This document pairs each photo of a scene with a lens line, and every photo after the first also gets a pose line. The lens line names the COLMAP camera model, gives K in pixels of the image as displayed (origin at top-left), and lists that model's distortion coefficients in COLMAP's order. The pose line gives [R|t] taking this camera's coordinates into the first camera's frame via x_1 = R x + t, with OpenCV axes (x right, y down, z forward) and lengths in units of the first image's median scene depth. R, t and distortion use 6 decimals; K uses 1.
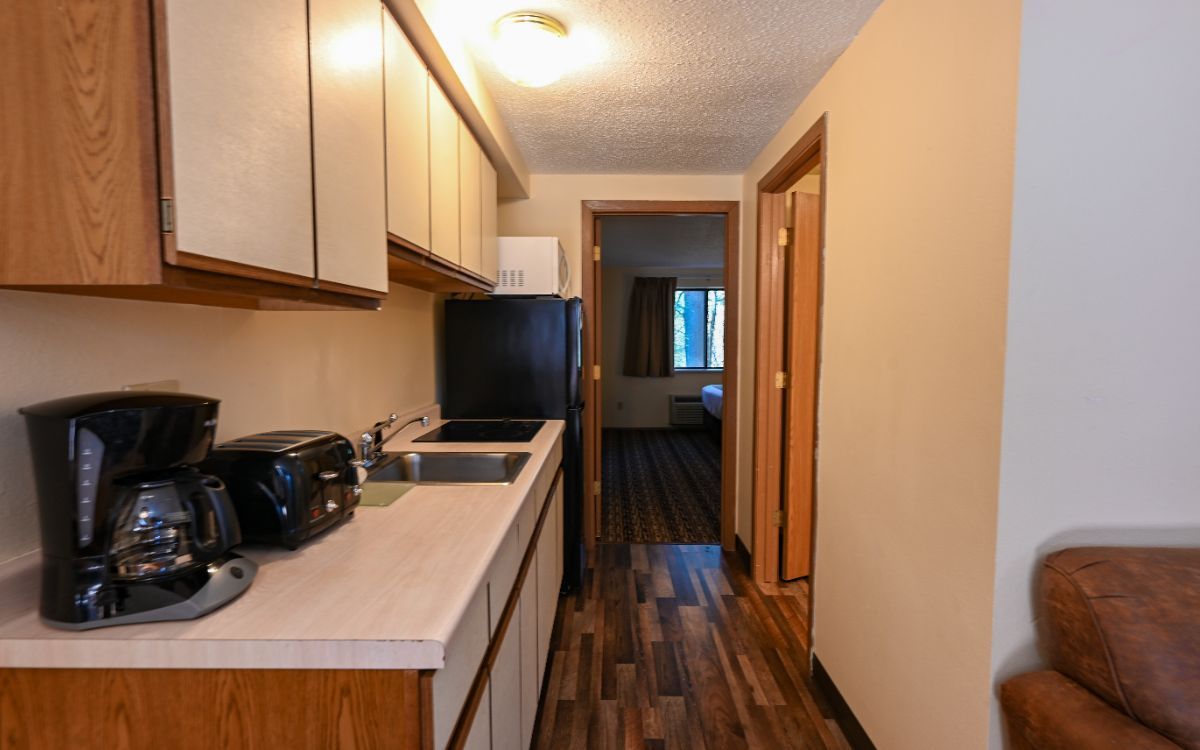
lens RADIAL K [[568.4, 0, 600.0], [0, 568.4, 375.0], [0, 0, 1]] dist [-0.001850, 0.000255]
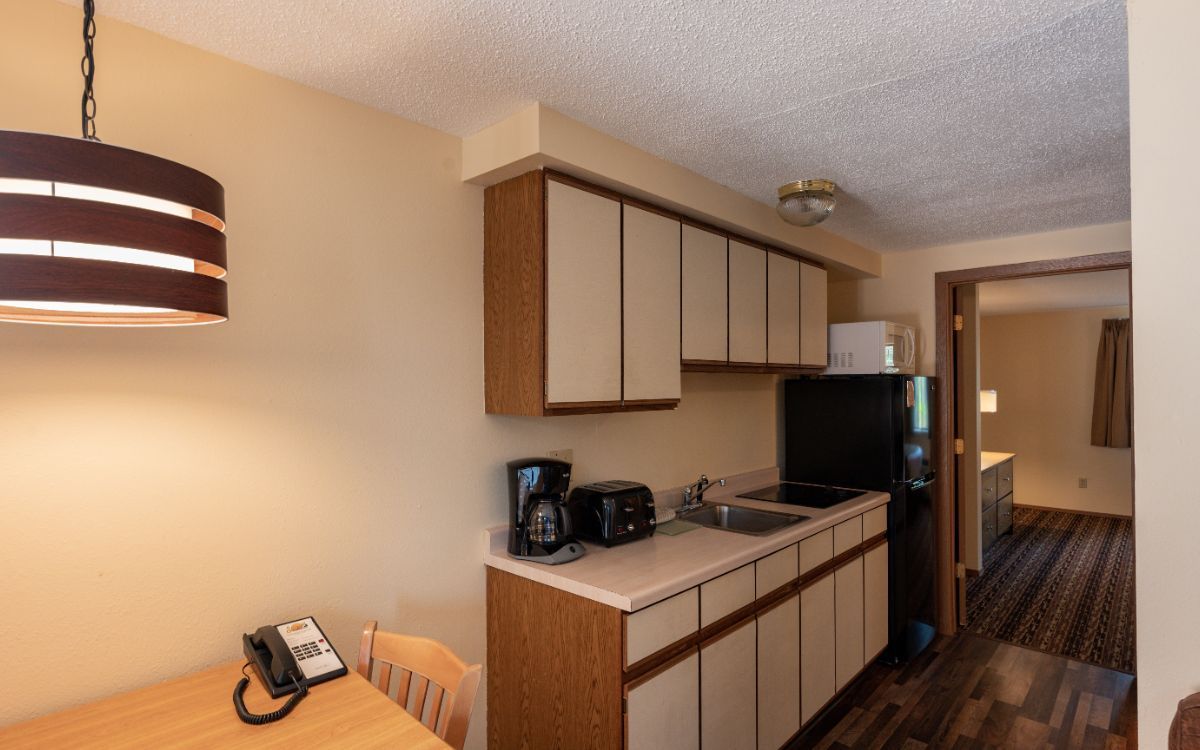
lens RADIAL K [[579.8, 0, 600.0], [0, 579.8, 375.0], [0, 0, 1]] dist [-0.002095, -0.000863]
pose [[0.741499, -0.018284, -0.670705, 0.423269], [-0.038829, 0.996784, -0.070100, -0.069483], [0.669830, 0.078022, 0.738404, -0.266372]]
